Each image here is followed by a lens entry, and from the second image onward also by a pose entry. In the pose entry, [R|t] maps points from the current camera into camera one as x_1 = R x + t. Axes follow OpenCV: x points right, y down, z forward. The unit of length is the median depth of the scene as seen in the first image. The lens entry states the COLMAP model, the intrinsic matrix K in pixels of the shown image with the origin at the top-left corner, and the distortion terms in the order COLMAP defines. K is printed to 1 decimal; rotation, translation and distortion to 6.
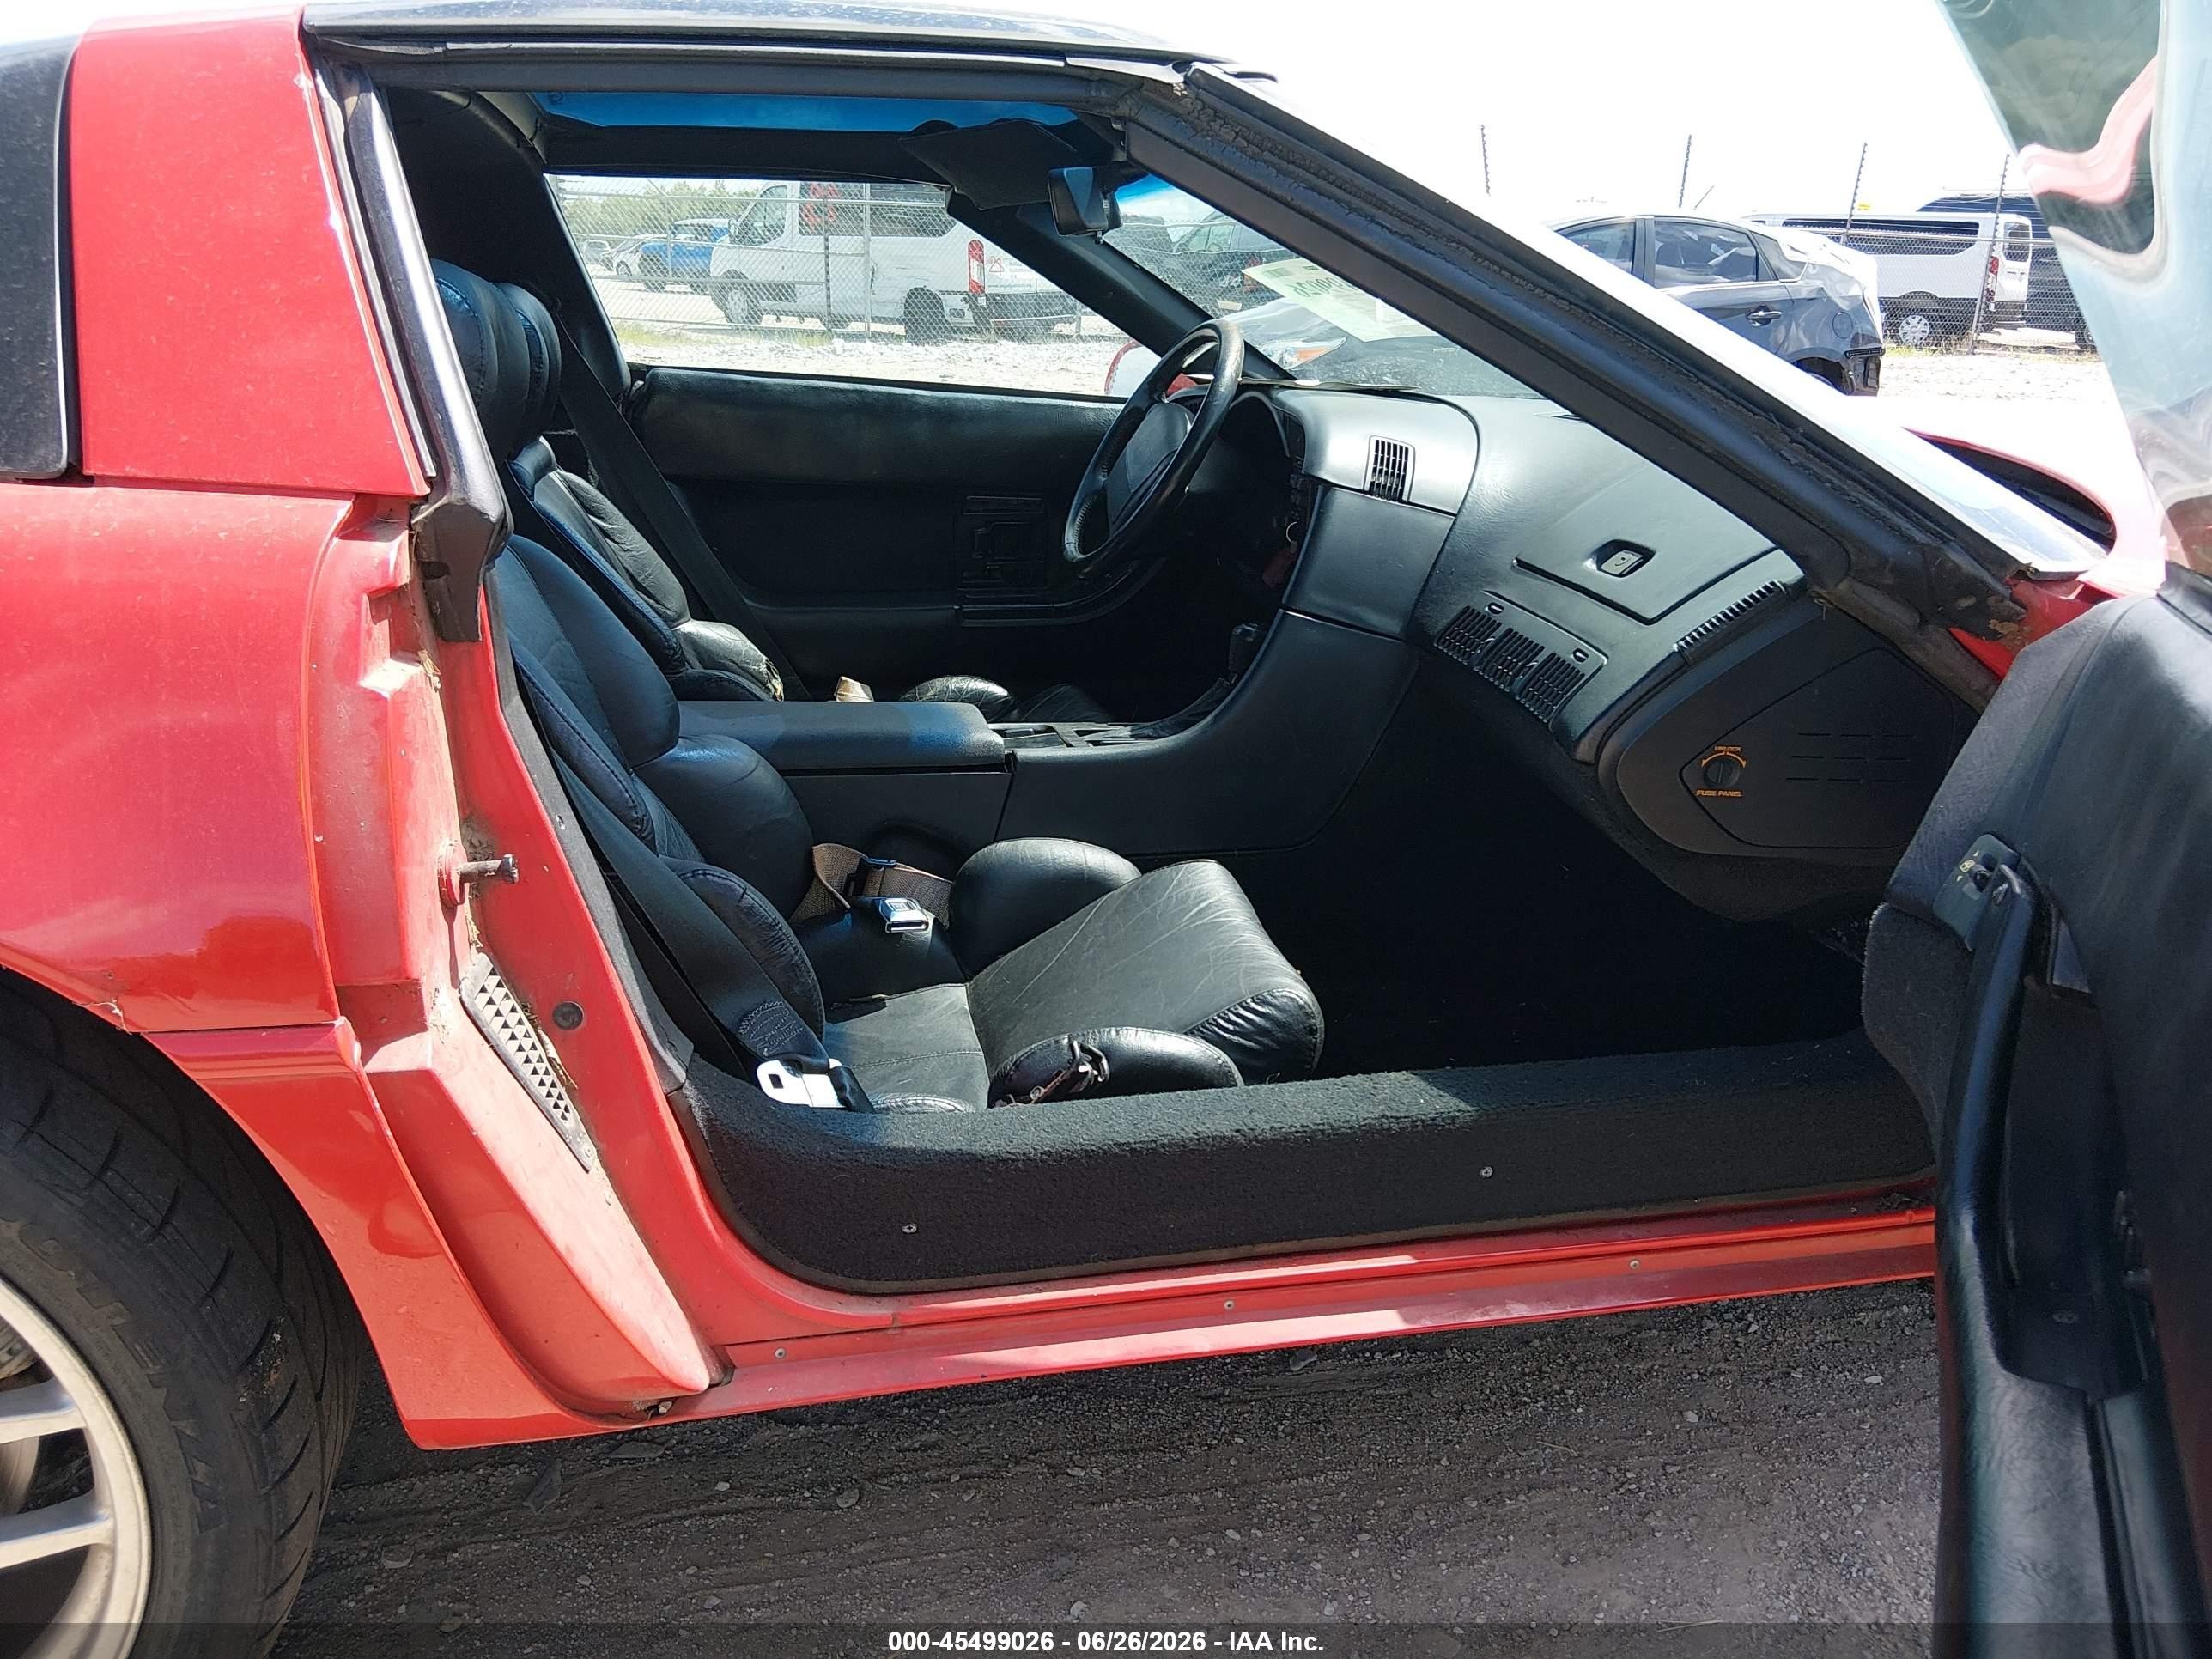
lens RADIAL K [[1710.5, 0, 1091.6], [0, 1710.5, 825.3], [0, 0, 1]] dist [0.028542, -0.082930]
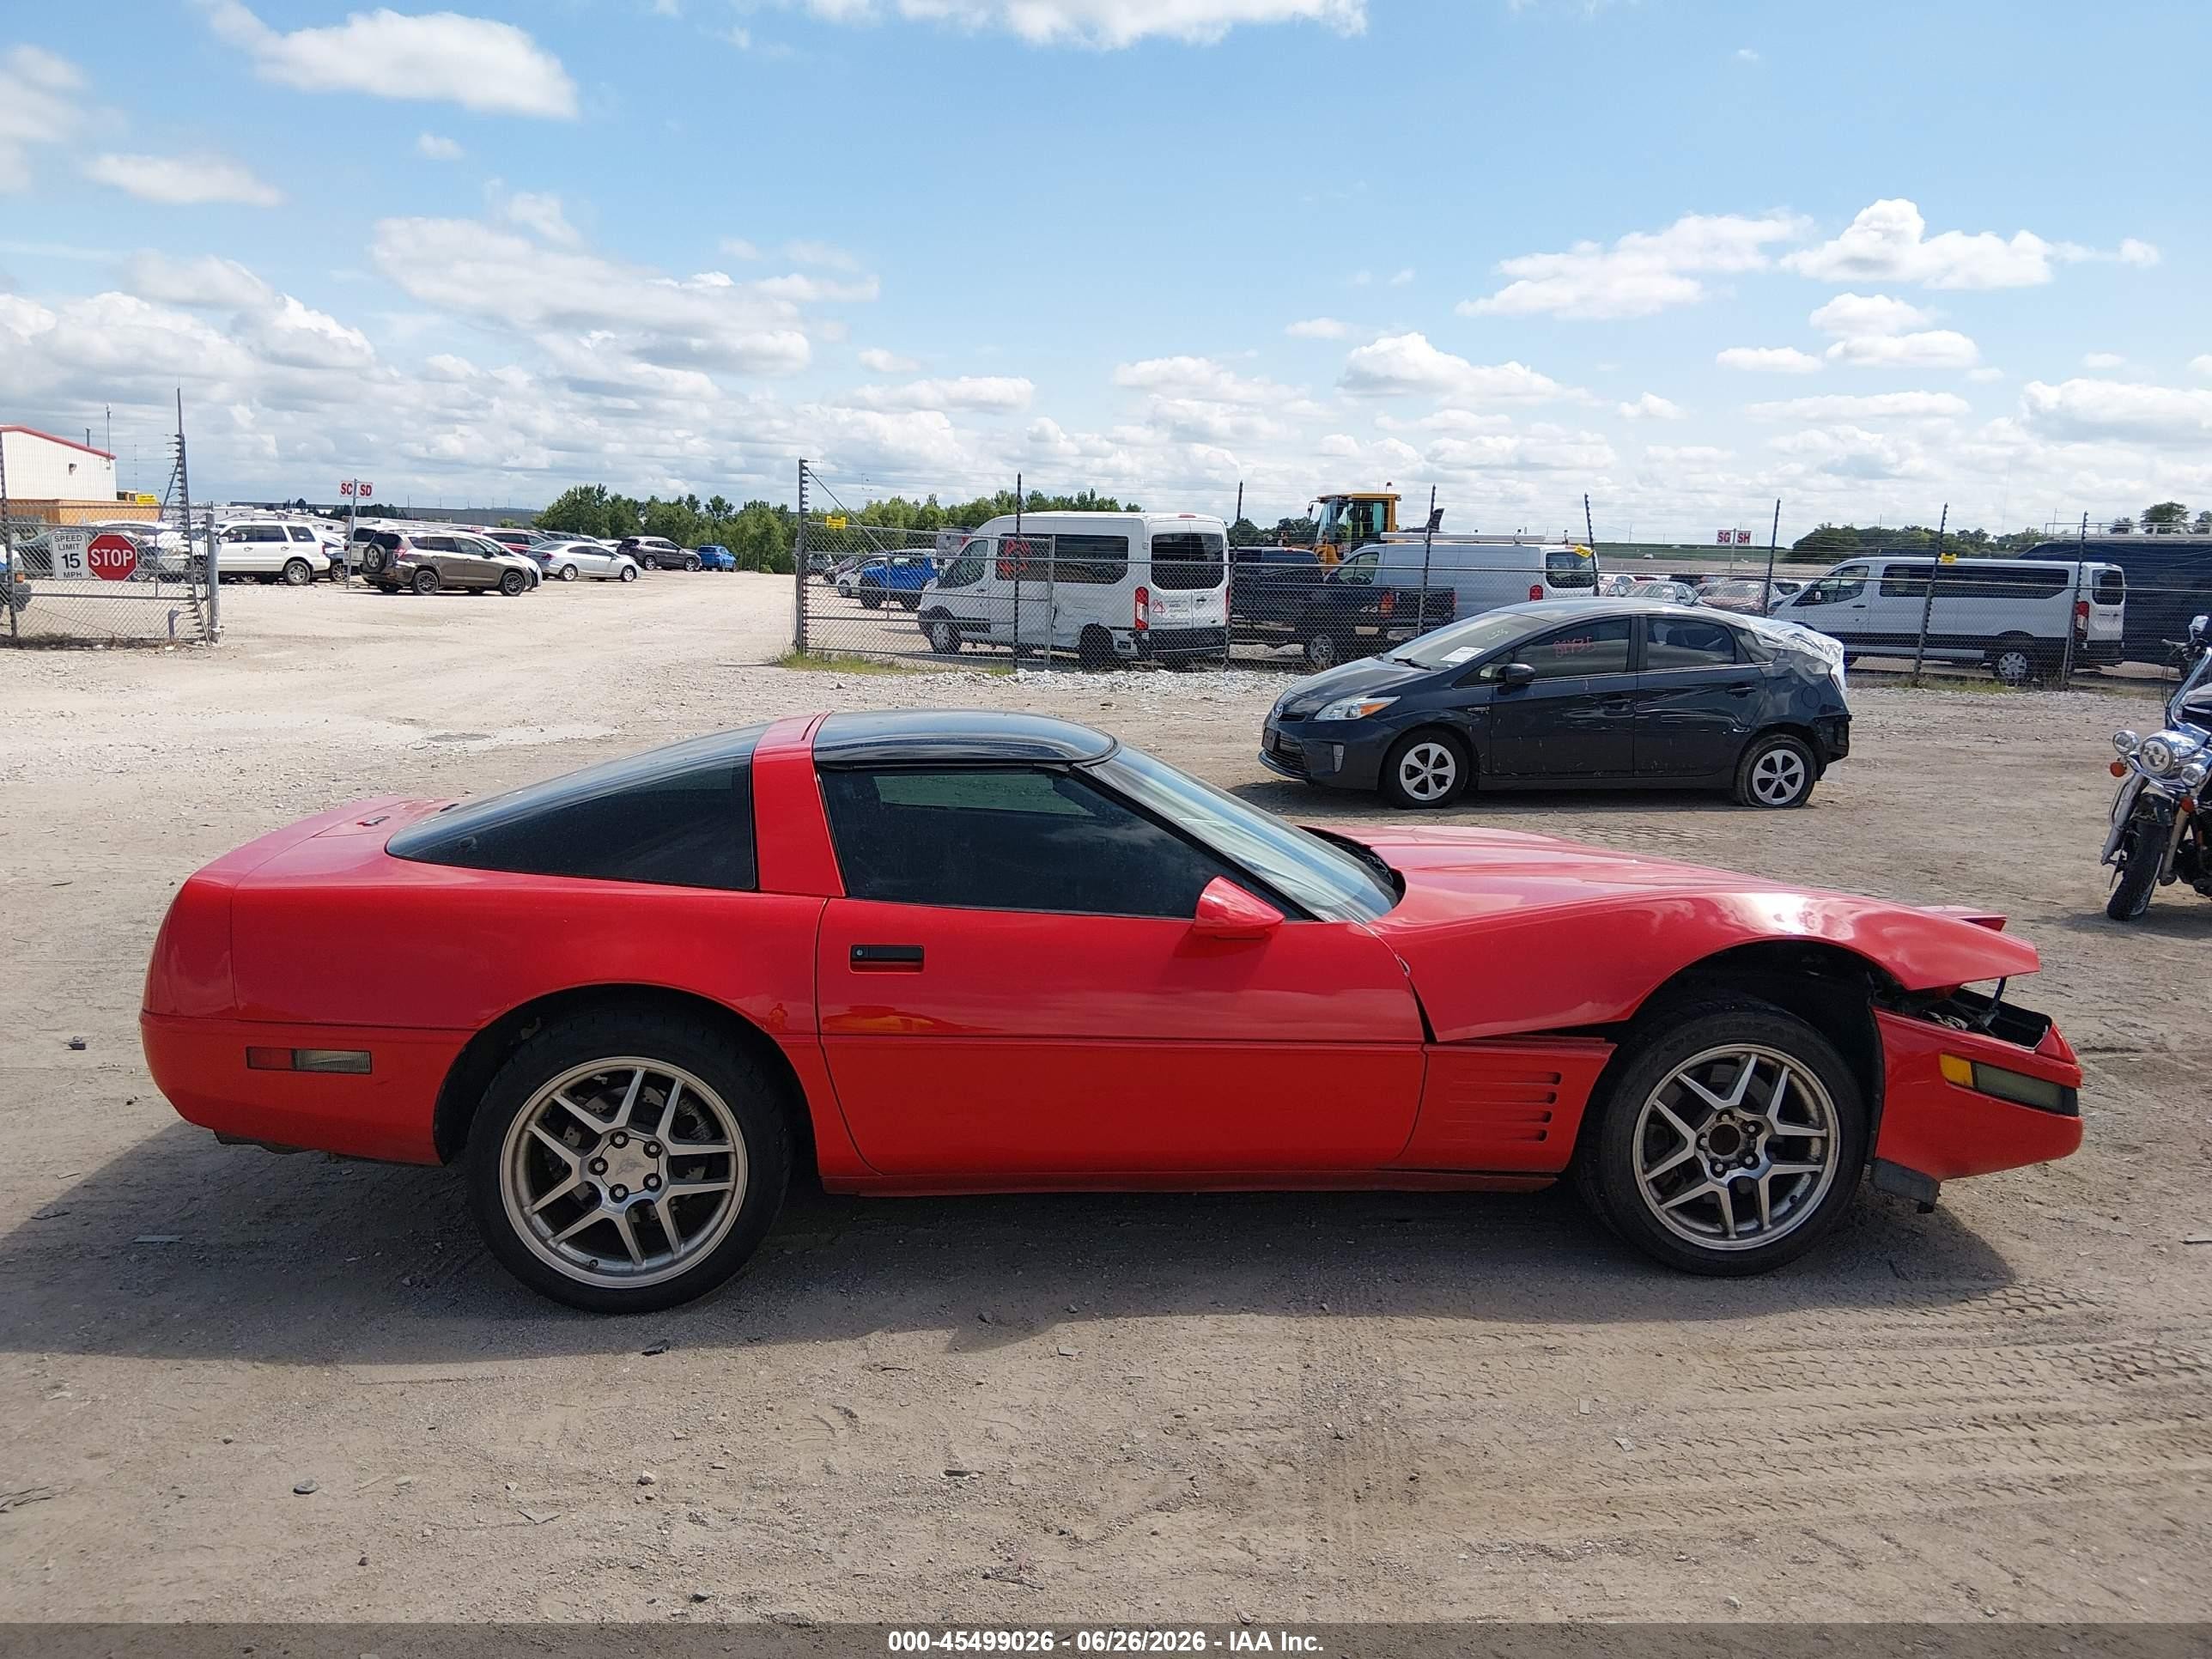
lens RADIAL K [[1710.5, 0, 1115.5], [0, 1710.5, 822.5], [0, 0, 1]] dist [0.028542, -0.082930]
pose [[0.995300, 0.029709, -0.092174, 0.220070], [-0.044319, 0.985999, -0.160753, 0.091085], [0.086107, 0.164083, 0.982681, -1.093053]]
